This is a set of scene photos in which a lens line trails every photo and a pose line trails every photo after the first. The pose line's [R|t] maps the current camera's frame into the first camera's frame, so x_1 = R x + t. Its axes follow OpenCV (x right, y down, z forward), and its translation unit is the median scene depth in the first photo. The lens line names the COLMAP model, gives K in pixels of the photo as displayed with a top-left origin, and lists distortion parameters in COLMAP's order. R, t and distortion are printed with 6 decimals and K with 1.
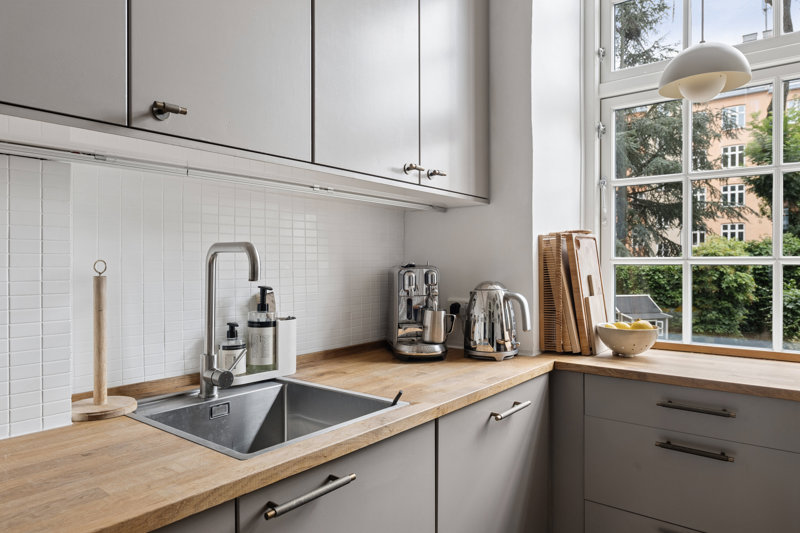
lens RADIAL K [[536.0, 0, 400.0], [0, 536.0, 266.5], [0, 0, 1]] dist [0.001392, -0.000594]
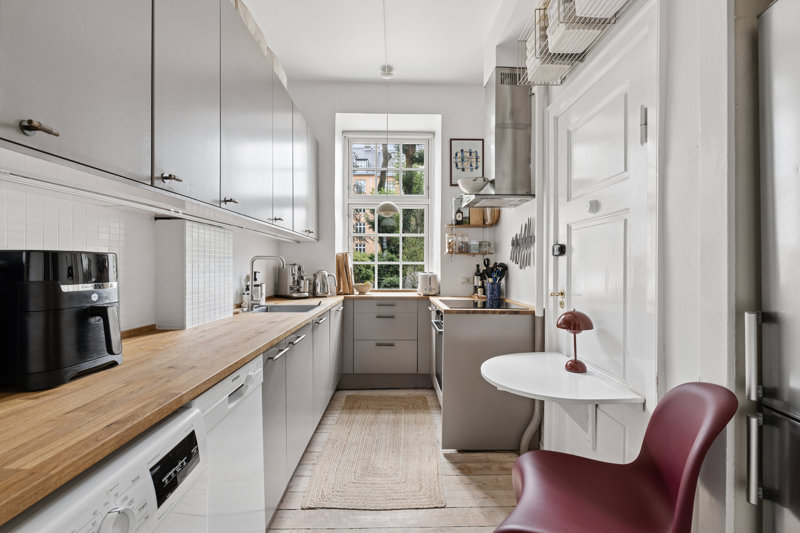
lens RADIAL K [[357.0, 0, 400.0], [0, 357.0, 266.5], [0, 0, 1]] dist [-0.000039, -0.000021]
pose [[0.780081, -0.001772, 0.625676, -0.692324], [0.003053, 0.999995, -0.000974, 0.013658], [-0.625671, 0.002670, 0.780083, -0.728073]]
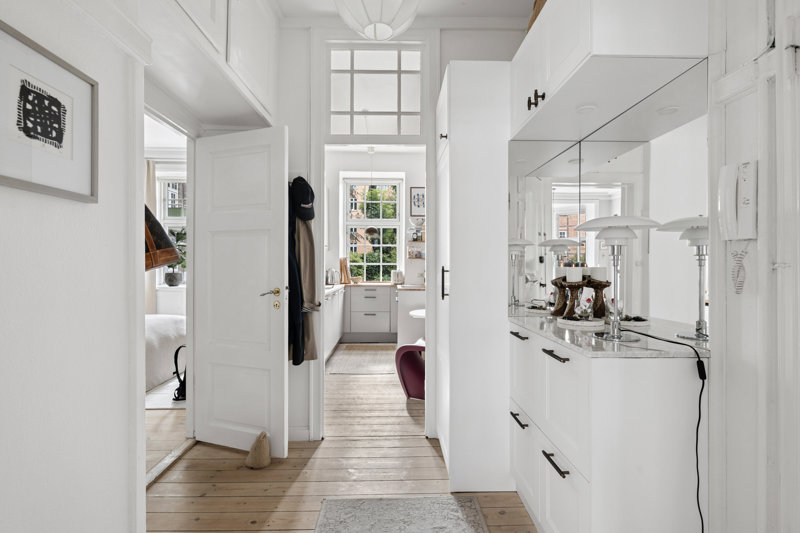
lens RADIAL K [[389.0, 0, 400.0], [0, 389.0, 266.5], [0, 0, 1]] dist [-0.002744, -0.000318]
pose [[0.771089, -0.002515, 0.636722, -1.522721], [0.001687, 0.999997, 0.001907, 0.007507], [-0.636725, -0.000397, 0.771091, -1.979442]]
